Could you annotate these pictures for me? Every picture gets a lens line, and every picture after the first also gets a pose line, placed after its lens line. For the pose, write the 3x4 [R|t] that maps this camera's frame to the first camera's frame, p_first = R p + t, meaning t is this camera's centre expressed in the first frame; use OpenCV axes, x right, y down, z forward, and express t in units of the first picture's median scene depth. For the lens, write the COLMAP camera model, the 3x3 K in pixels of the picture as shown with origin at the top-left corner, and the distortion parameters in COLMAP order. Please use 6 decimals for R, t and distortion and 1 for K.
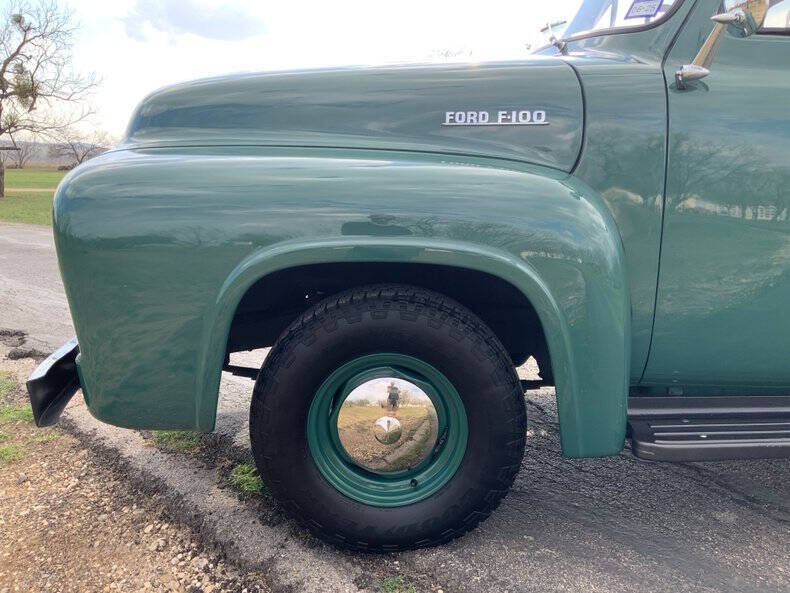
lens RADIAL K [[658.6, 0, 395.0], [0, 658.6, 296.5], [0, 0, 1]] dist [0.034966, -0.063412]
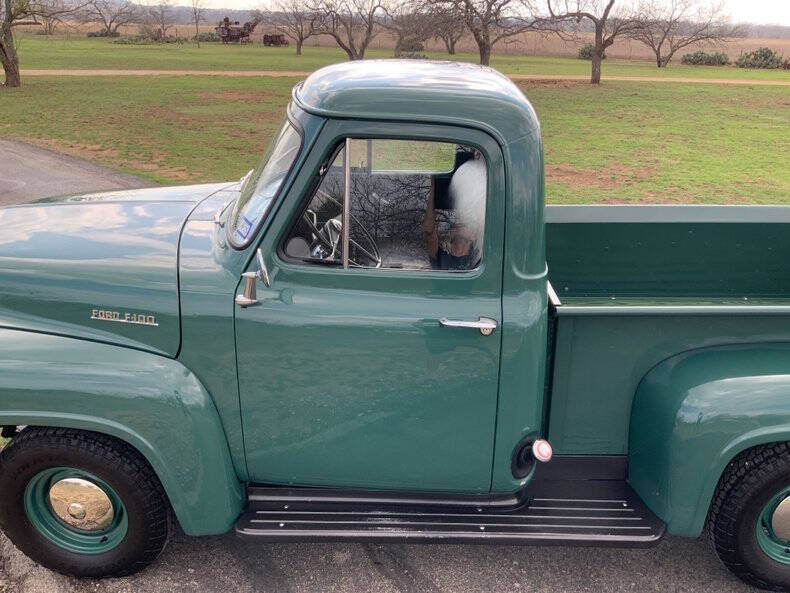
lens RADIAL K [[655.9, 0, 392.6], [0, 655.9, 298.9], [0, 0, 1]] dist [0.033458, -0.077809]
pose [[0.998155, 0.025167, -0.055258, 0.744838], [-0.013976, 0.980847, 0.194278, -0.546968], [0.059089, -0.193147, 0.979389, -0.316637]]
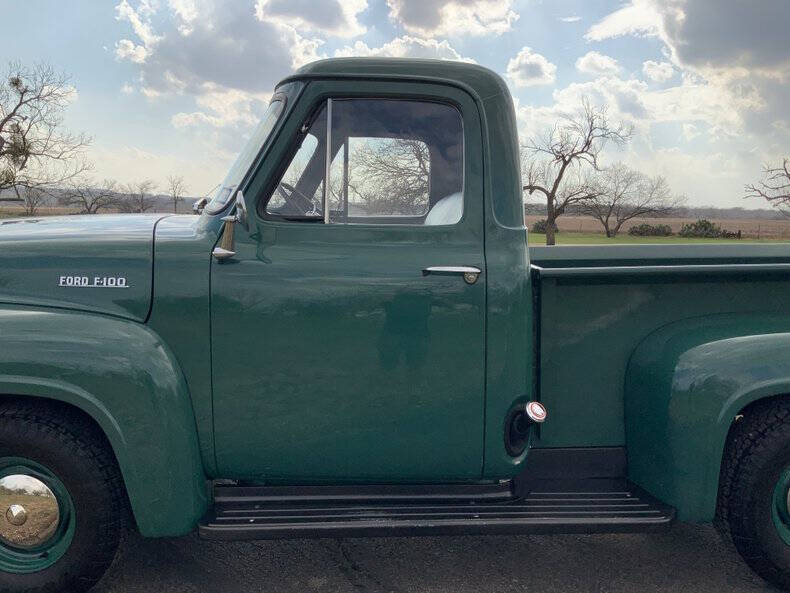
lens RADIAL K [[655.9, 0, 392.6], [0, 655.9, 298.9], [0, 0, 1]] dist [0.033458, -0.077809]
pose [[0.999931, -0.000265, -0.011777, 0.724645], [-0.000476, 0.998022, -0.062864, -0.139422], [0.011771, 0.062865, 0.997953, -0.314847]]
